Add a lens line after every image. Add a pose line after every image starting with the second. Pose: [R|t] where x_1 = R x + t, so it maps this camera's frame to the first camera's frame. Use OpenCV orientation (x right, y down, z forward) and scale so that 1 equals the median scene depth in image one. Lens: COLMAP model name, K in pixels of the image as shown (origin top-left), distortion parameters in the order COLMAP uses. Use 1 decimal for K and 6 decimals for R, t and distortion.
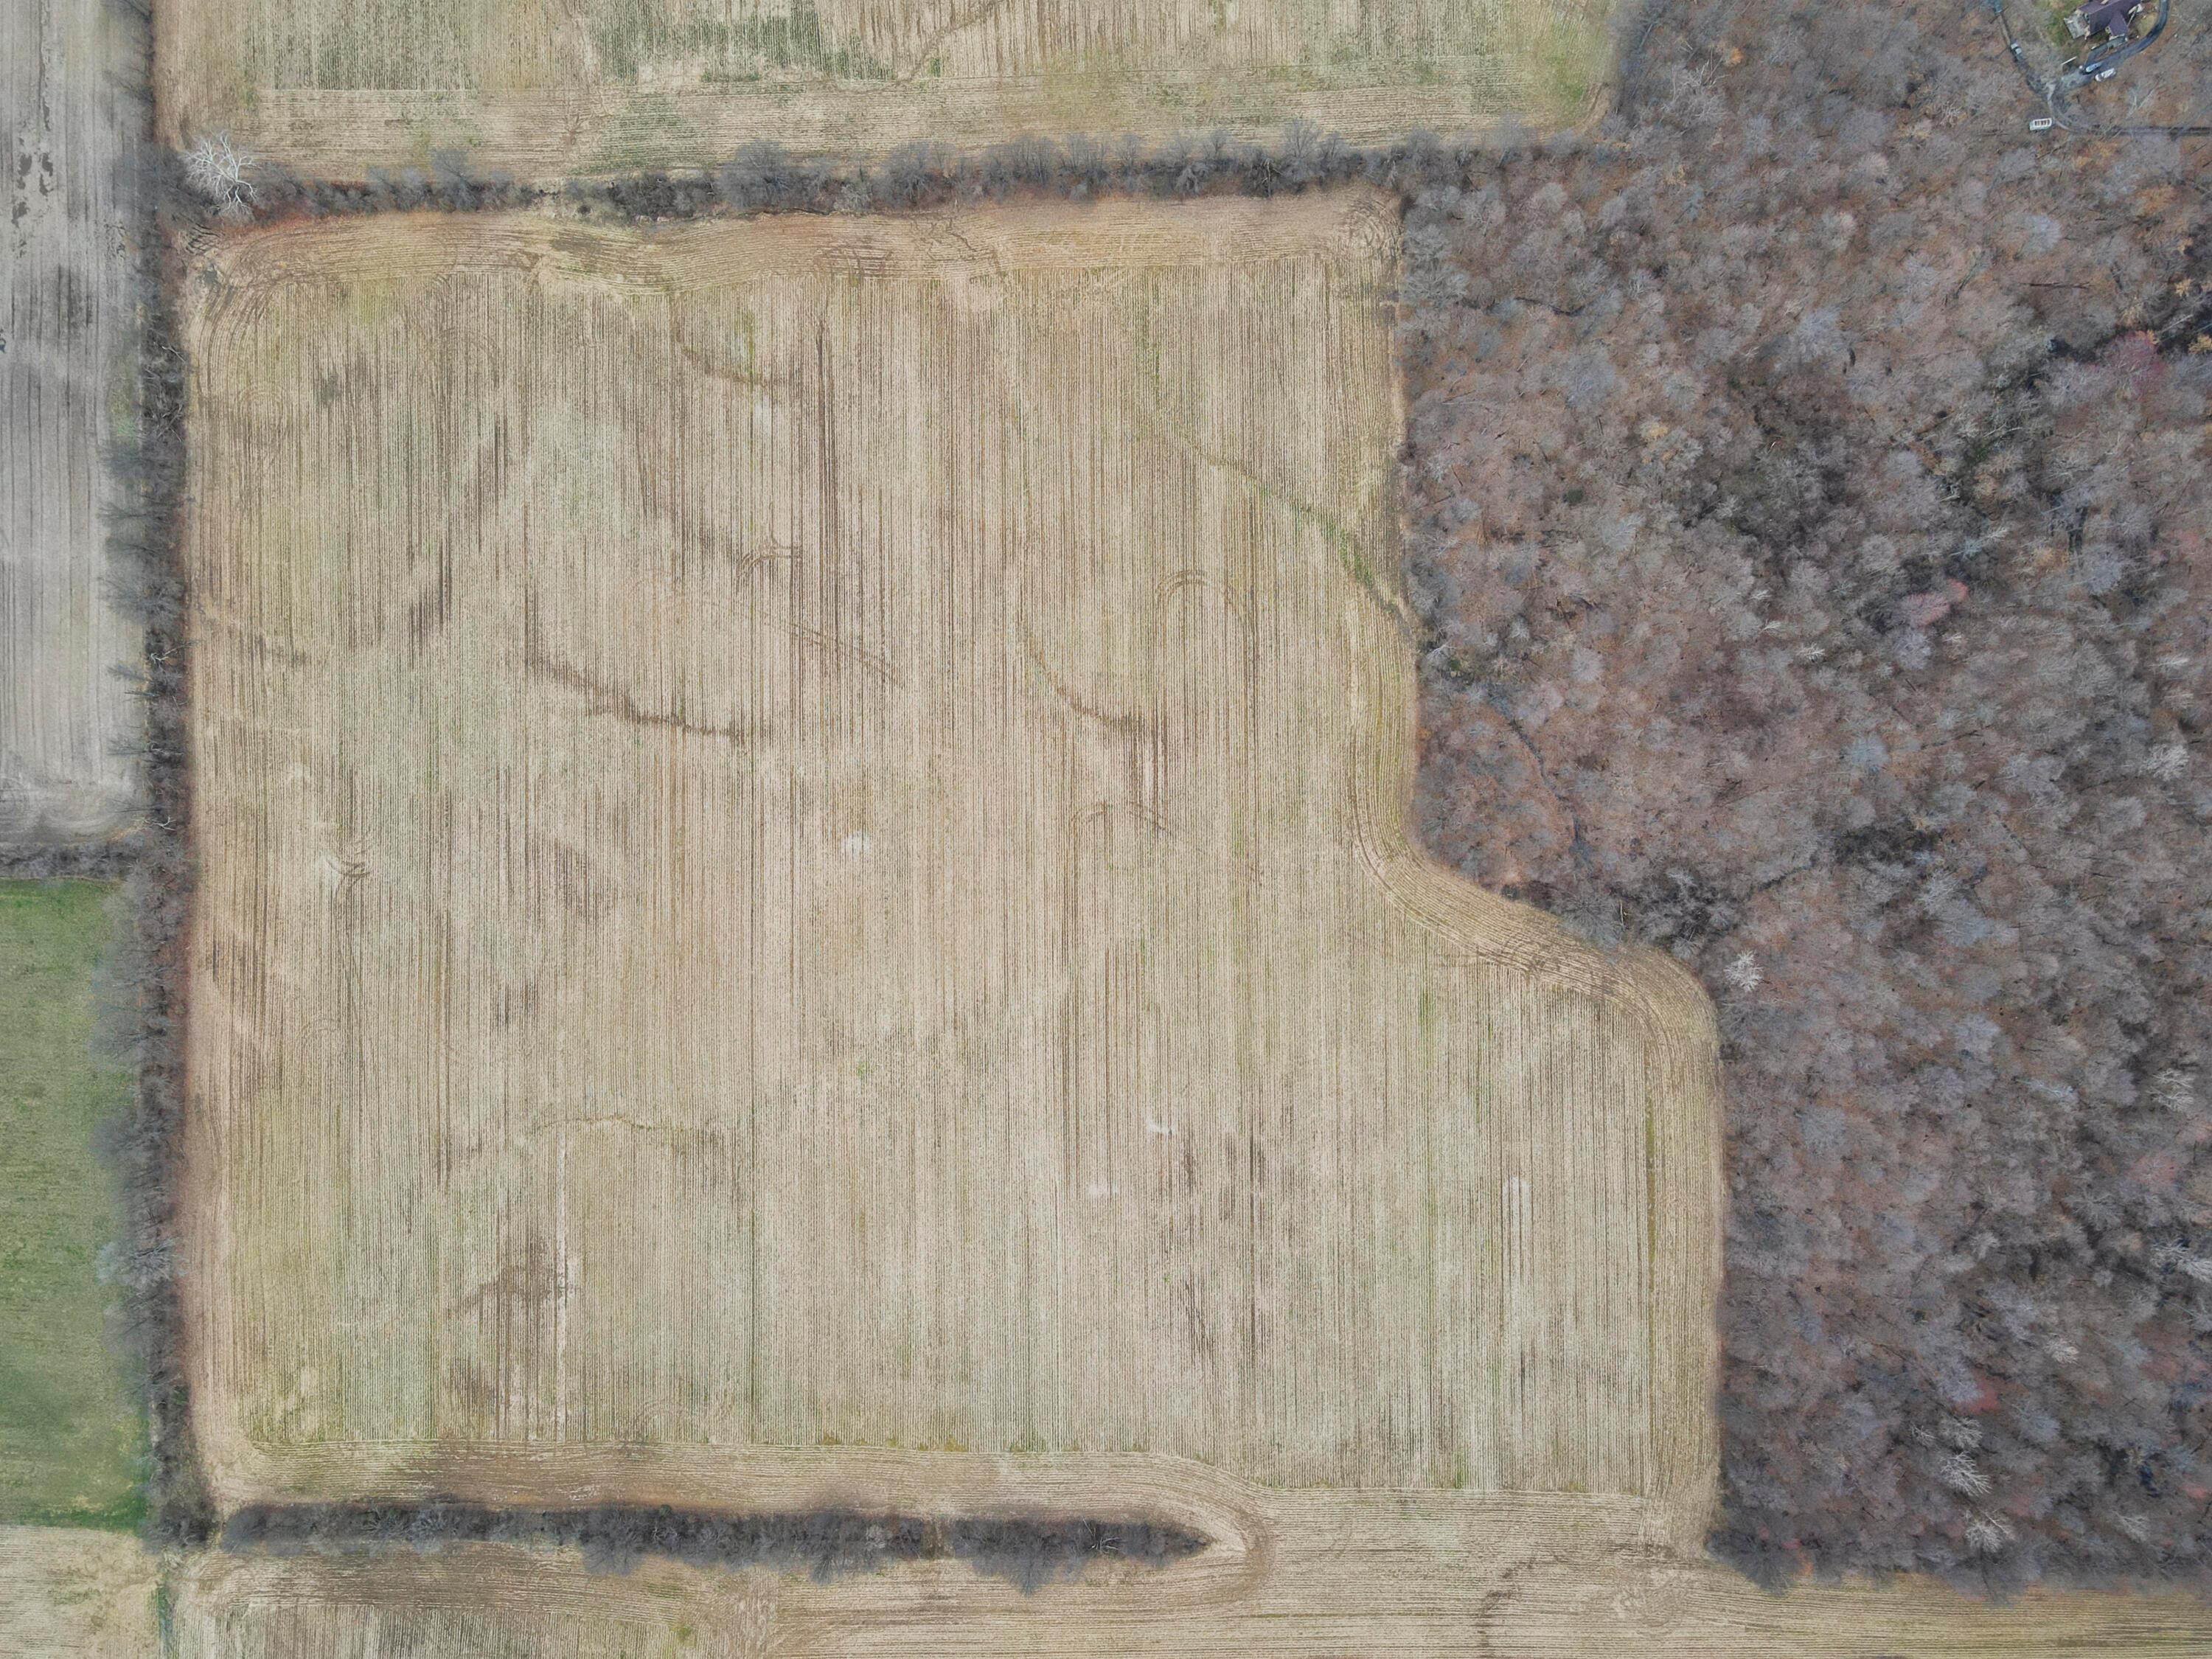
lens RADIAL K [[1546.0, 0, 1106.1], [0, 1546.0, 828.5], [0, 0, 1]] dist [0.017249, -0.003224]
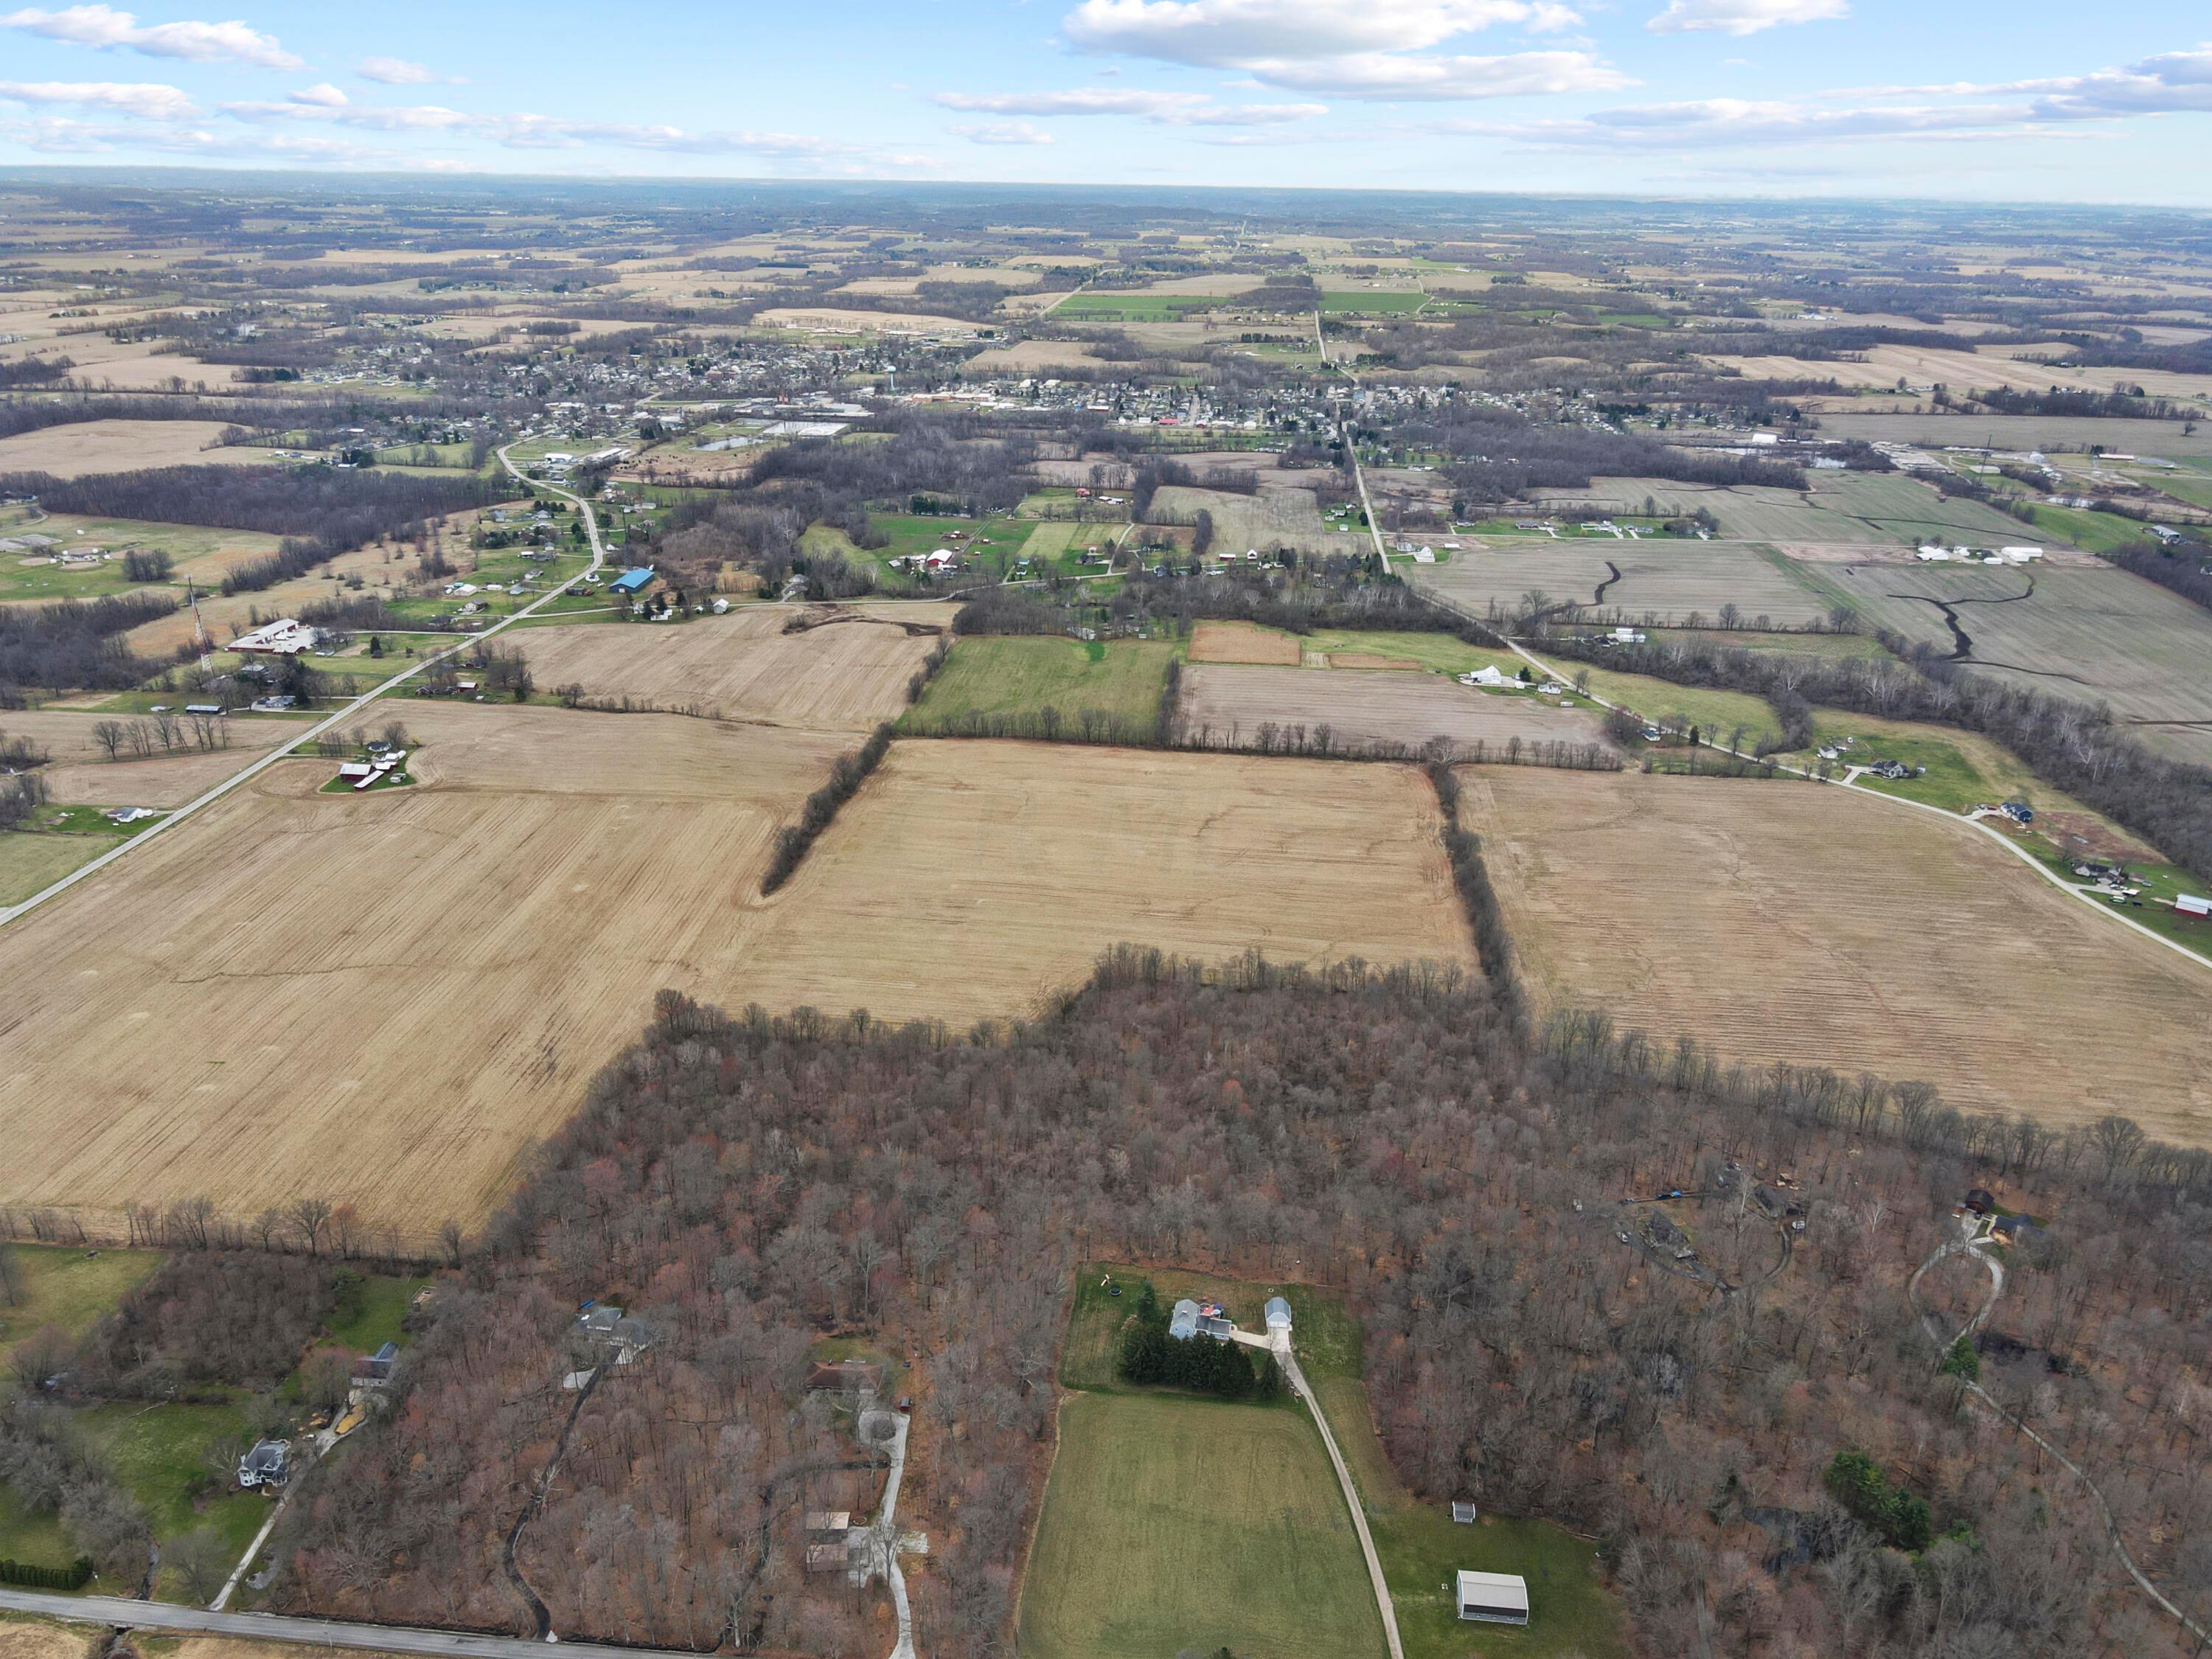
lens RADIAL K [[1620.8, 0, 1101.7], [0, 1620.8, 812.5], [0, 0, 1]] dist [0.011588, 0.020420]
pose [[-0.111360, 0.392772, -0.912869, 1.786843], [-0.993738, -0.052514, 0.098630, -0.147579], [-0.009199, 0.918135, 0.396160, 0.098145]]
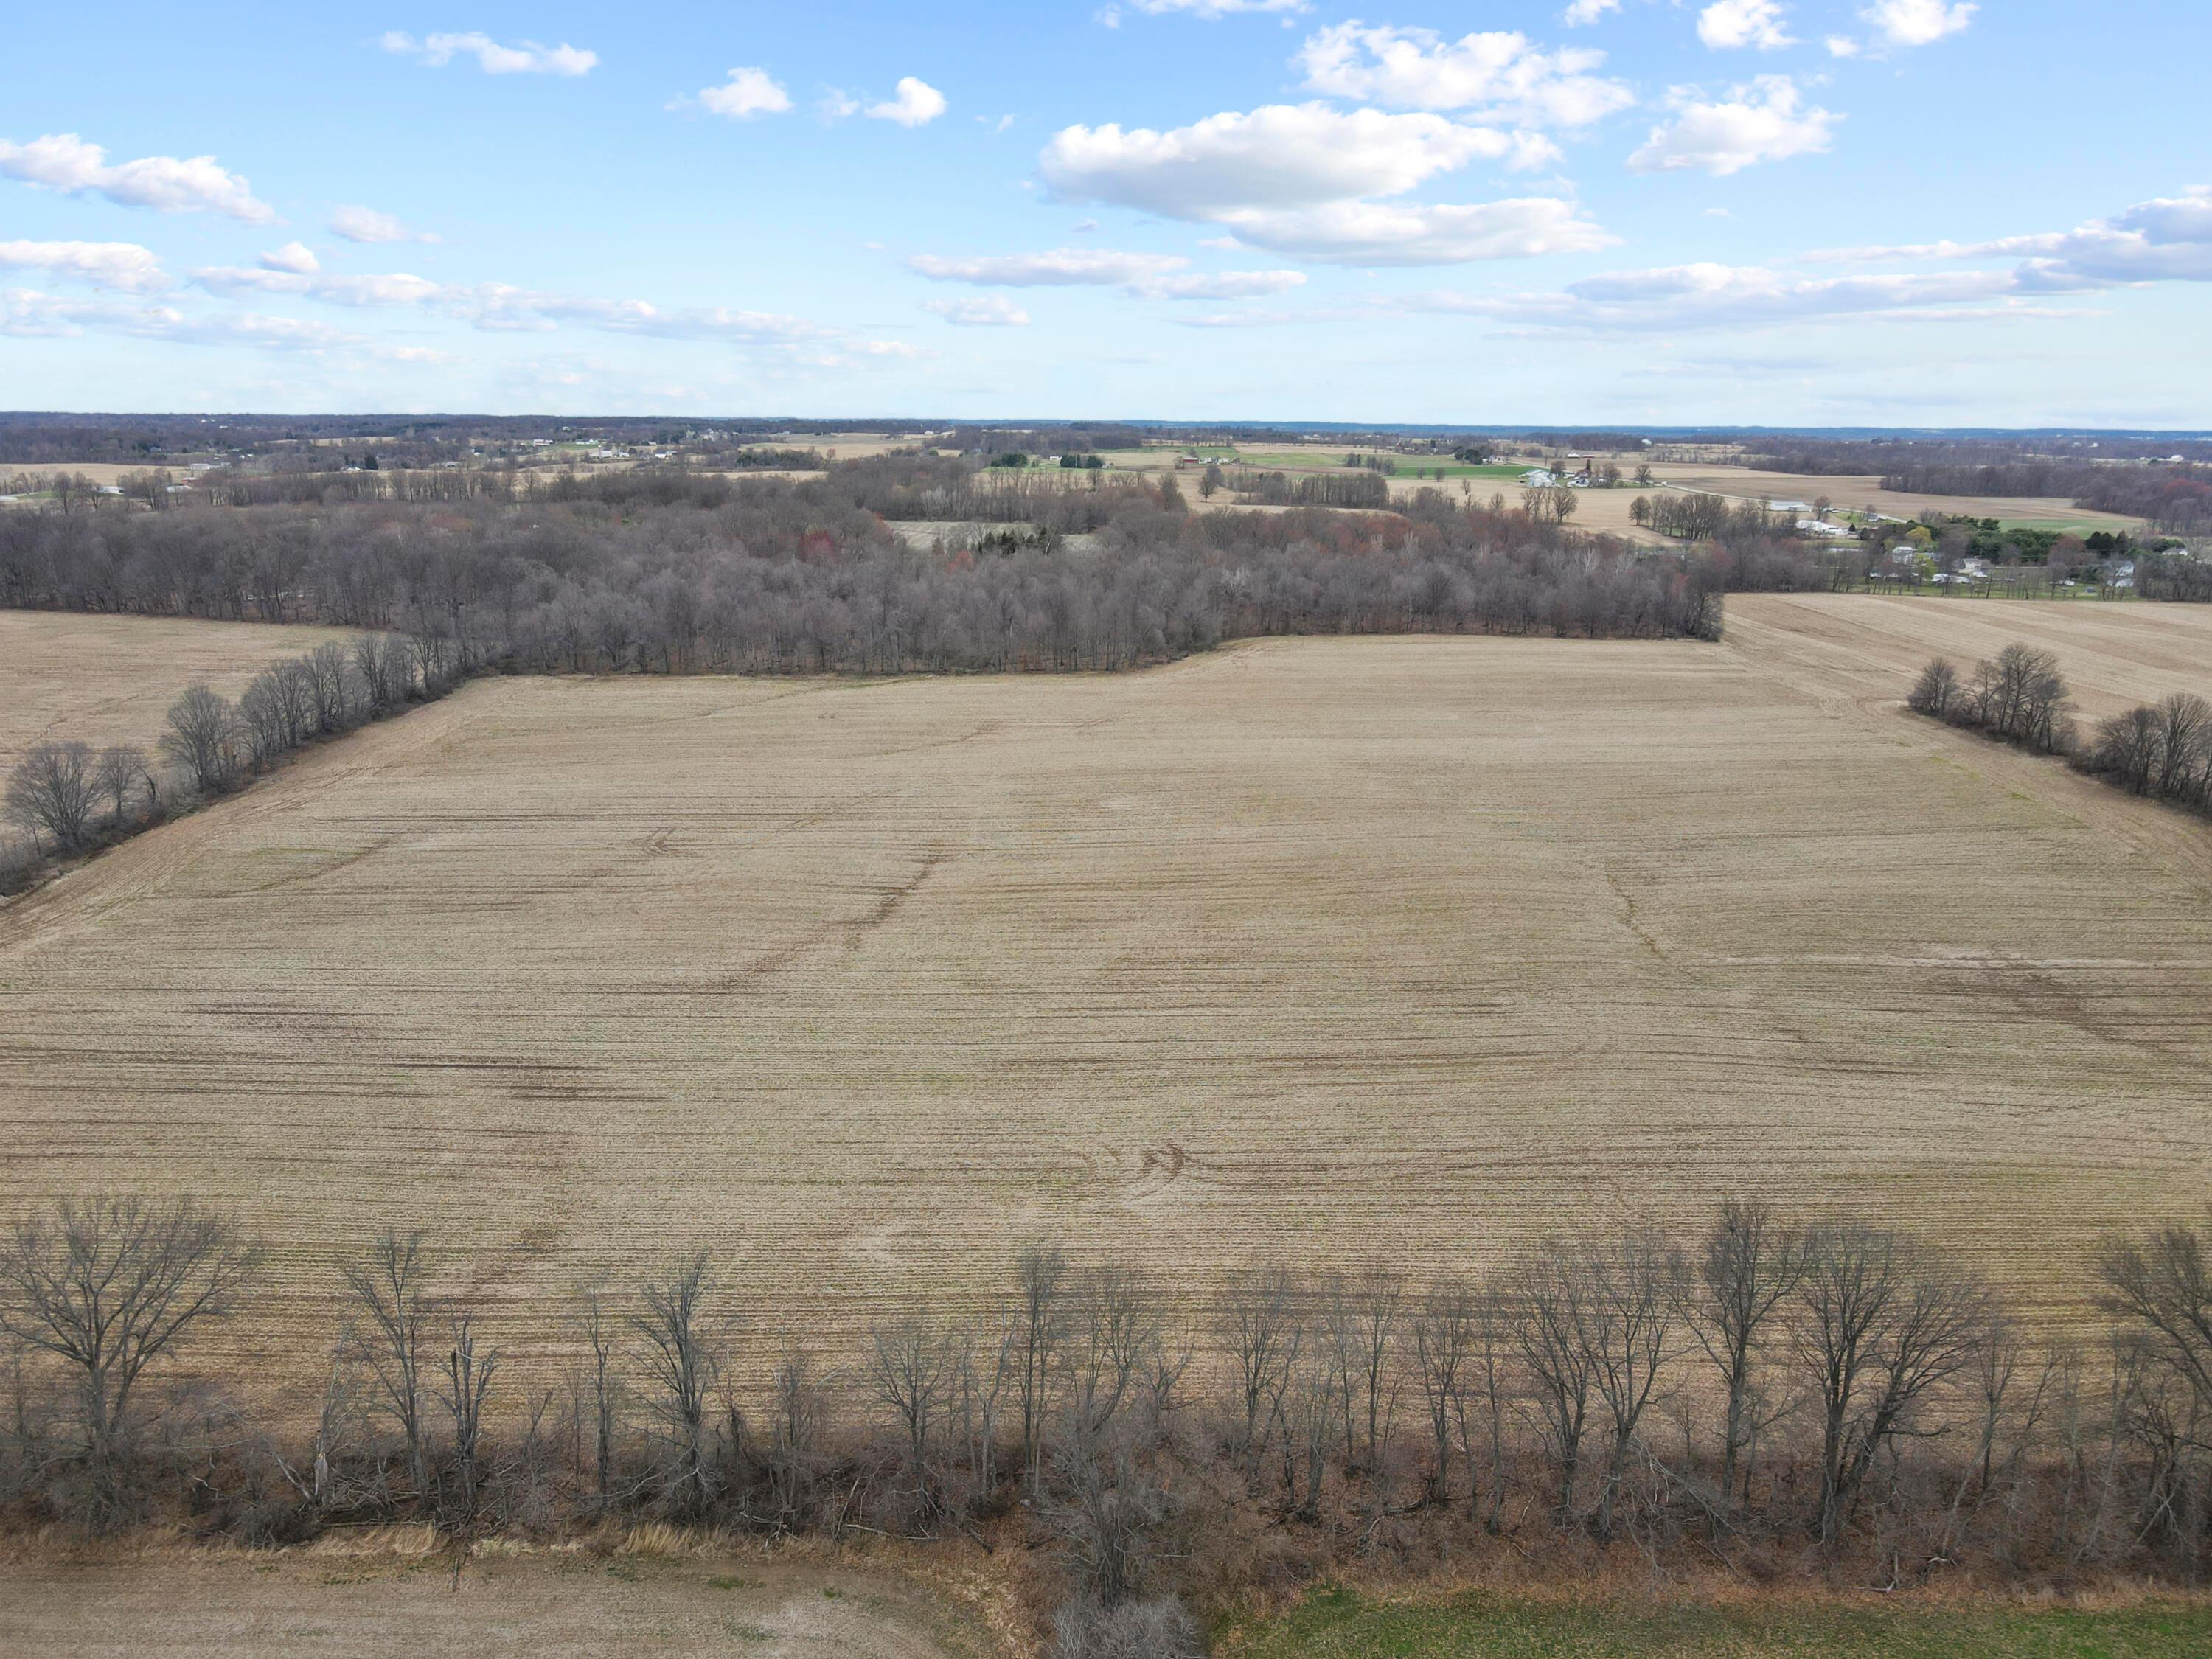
lens RADIAL K [[1620.8, 0, 1101.7], [0, 1620.8, 812.5], [0, 0, 1]] dist [0.011588, 0.020420]
pose [[0.030342, -0.206810, 0.977911, -0.859760], [0.999473, 0.017535, -0.027302, 0.021794], [-0.011501, 0.978224, 0.207233, 0.854308]]
